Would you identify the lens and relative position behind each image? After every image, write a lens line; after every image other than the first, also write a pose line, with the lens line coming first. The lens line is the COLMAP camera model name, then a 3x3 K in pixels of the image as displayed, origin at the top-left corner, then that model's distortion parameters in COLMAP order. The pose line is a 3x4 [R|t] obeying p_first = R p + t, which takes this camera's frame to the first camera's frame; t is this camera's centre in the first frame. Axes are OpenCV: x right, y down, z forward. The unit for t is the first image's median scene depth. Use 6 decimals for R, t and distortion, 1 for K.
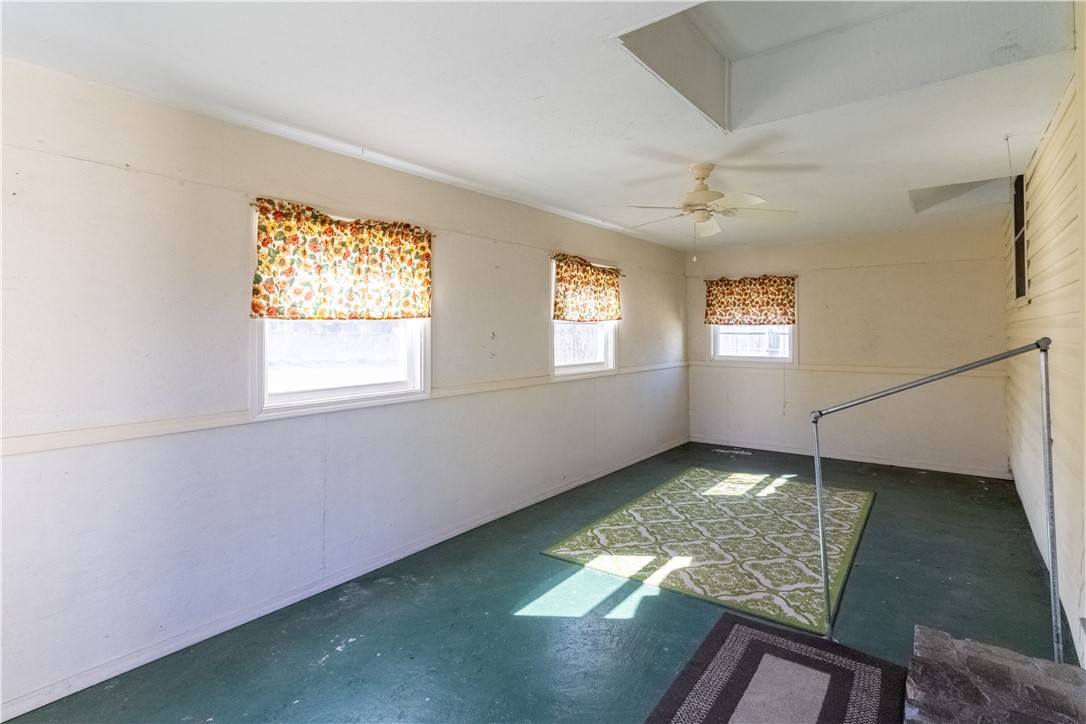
lens RADIAL K [[537.3, 0, 538.2], [0, 537.3, 318.5], [0, 0, 1]] dist [0.003236, 0.001505]
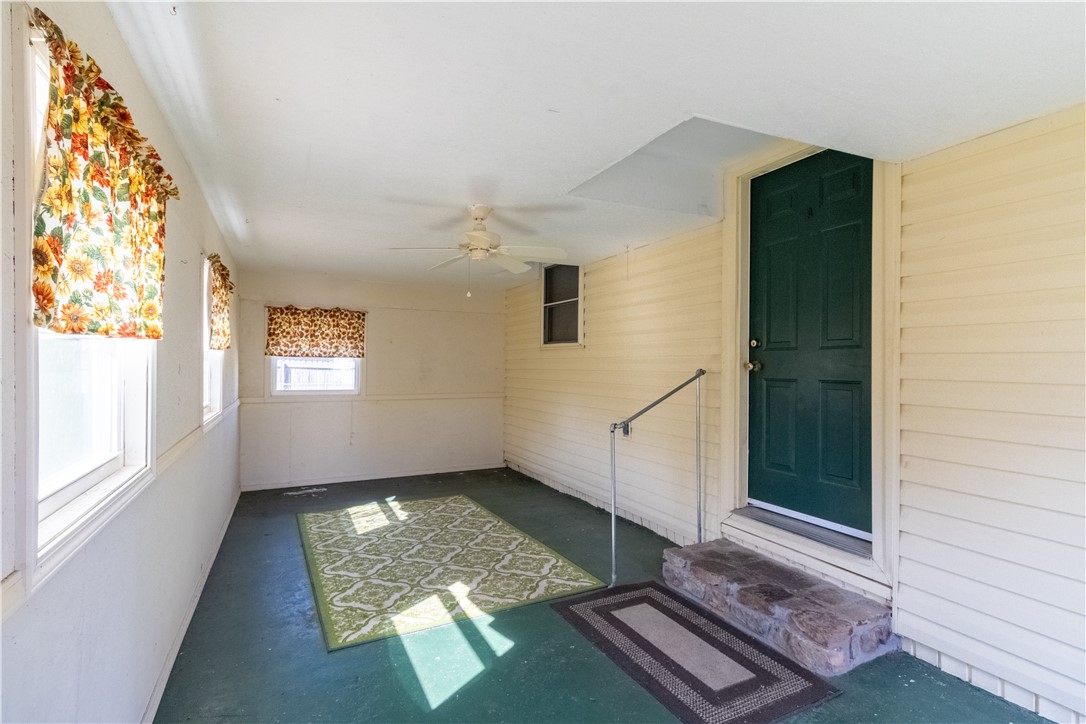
lens RADIAL K [[537.3, 0, 542.7], [0, 537.3, 363.2], [0, 0, 1]] dist [0.003236, 0.001505]
pose [[0.445430, 0.006138, 0.895296, -0.487651], [-0.026095, 0.999641, 0.006129, 0.009877], [-0.894936, -0.026093, 0.445430, 0.346687]]
